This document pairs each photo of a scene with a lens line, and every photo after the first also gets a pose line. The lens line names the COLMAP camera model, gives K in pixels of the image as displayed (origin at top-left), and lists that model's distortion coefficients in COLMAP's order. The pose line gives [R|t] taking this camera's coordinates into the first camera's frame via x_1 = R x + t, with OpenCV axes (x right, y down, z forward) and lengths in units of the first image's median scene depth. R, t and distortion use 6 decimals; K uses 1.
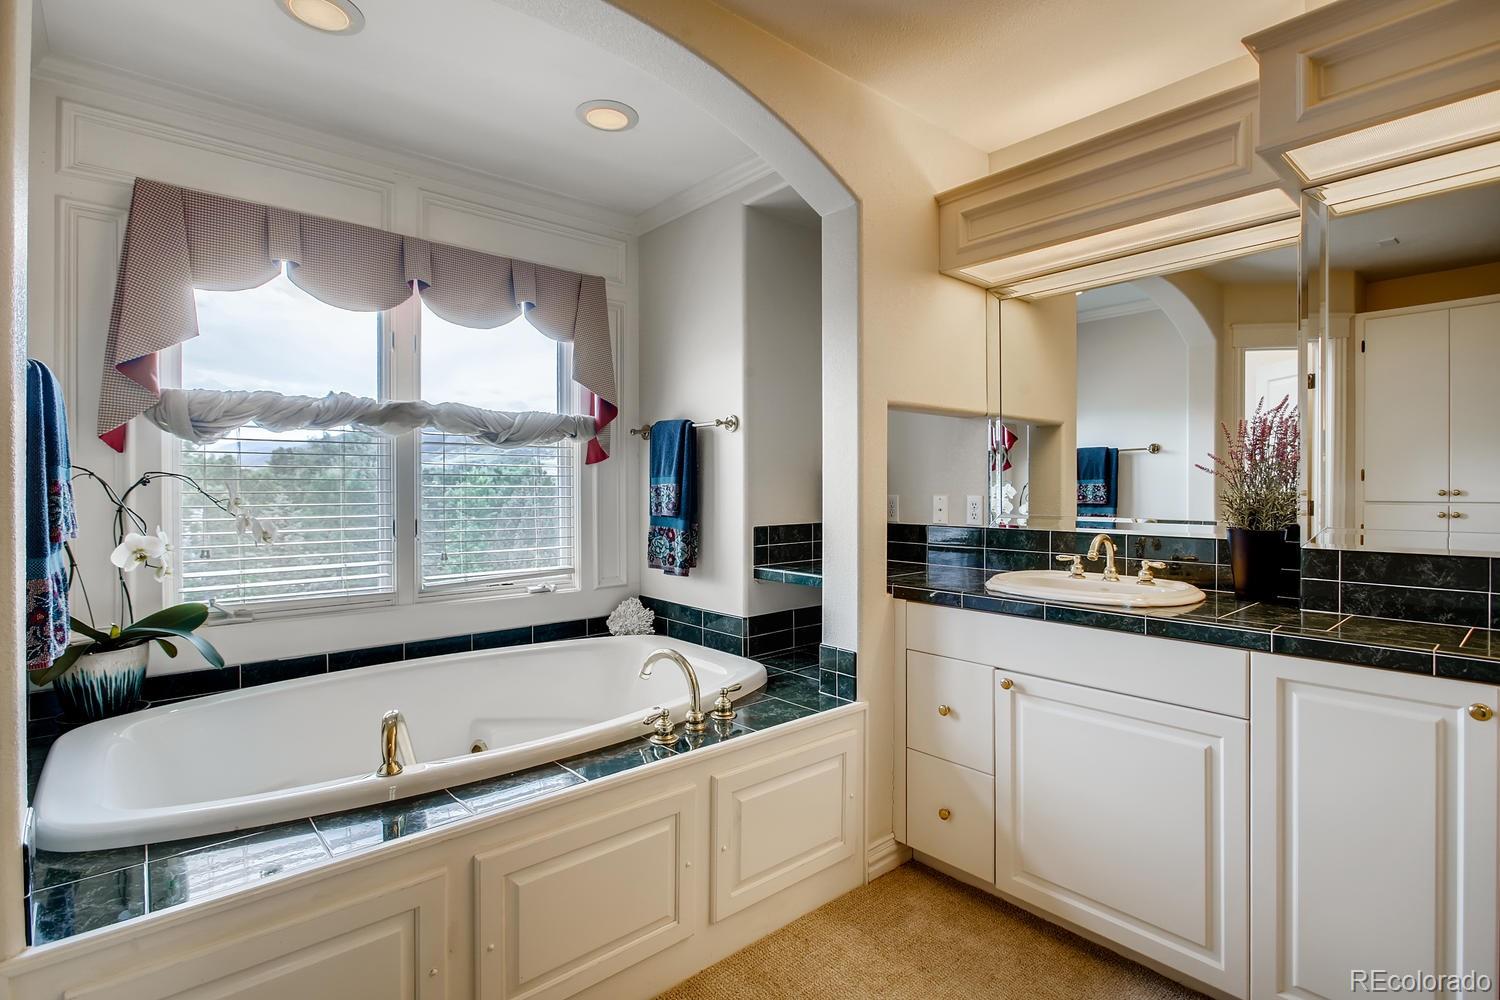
lens RADIAL K [[774.9, 0, 752.1], [0, 774.9, 489.0], [0, 0, 1]] dist [-0.010565, 0.002838]
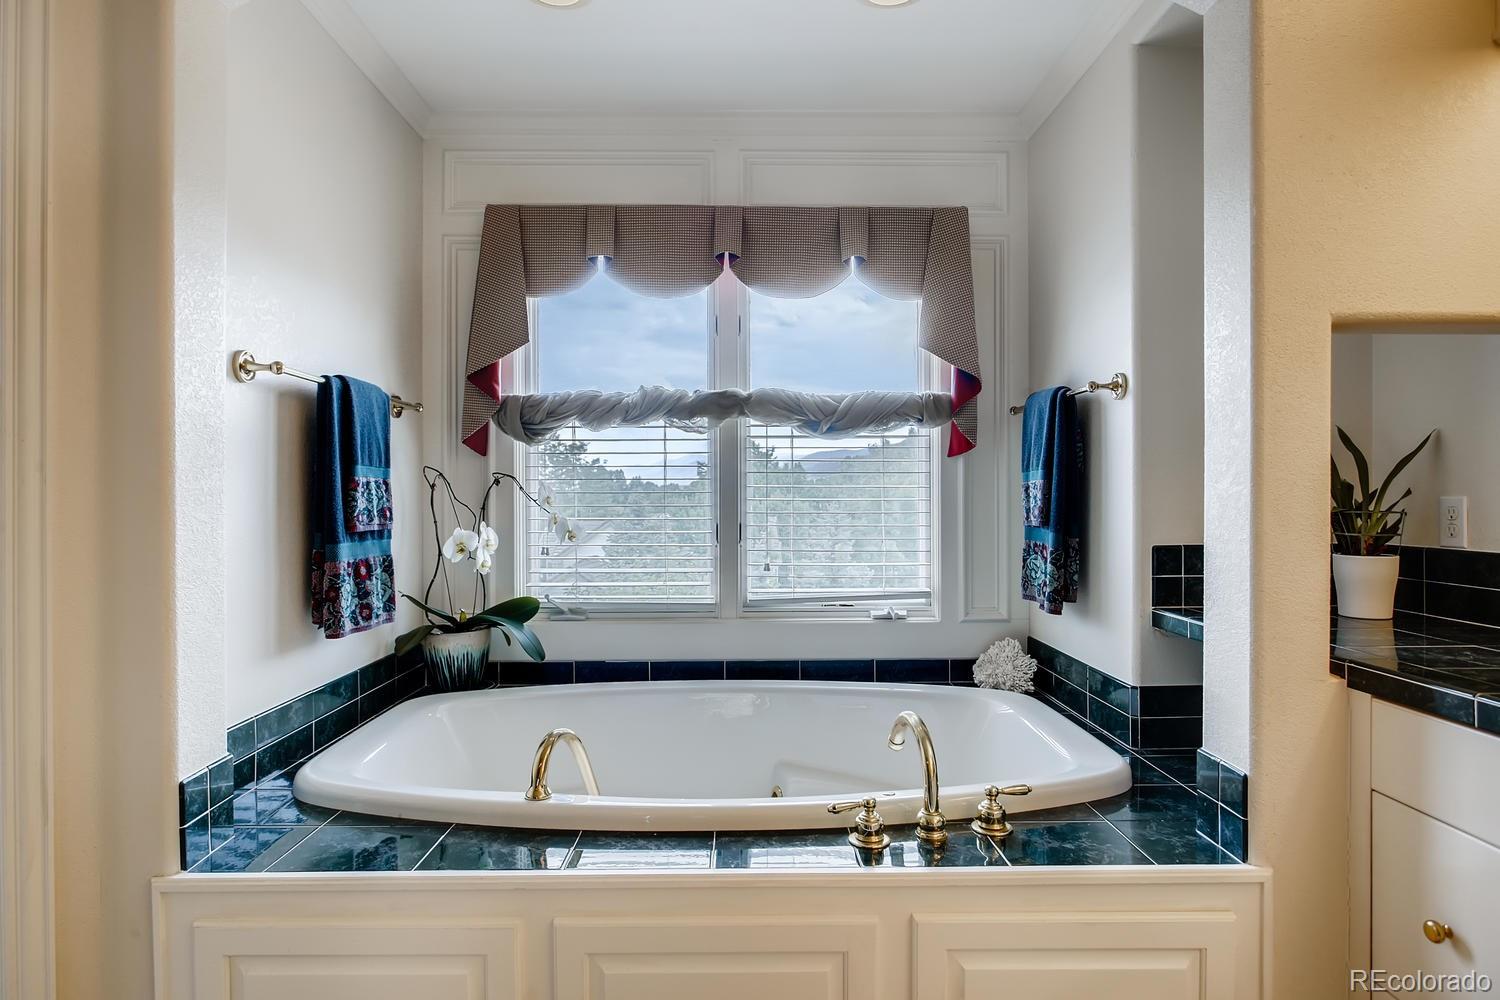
lens RADIAL K [[885.6, 0, 750.0], [0, 885.6, 500.0], [0, 0, 1]] dist [-0.019301, 0.012704]
pose [[0.739375, 0.002104, -0.673291, 0.285308], [-0.002066, 0.999997, 0.000856, 0.012881], [0.673291, 0.000758, 0.739378, 0.280879]]
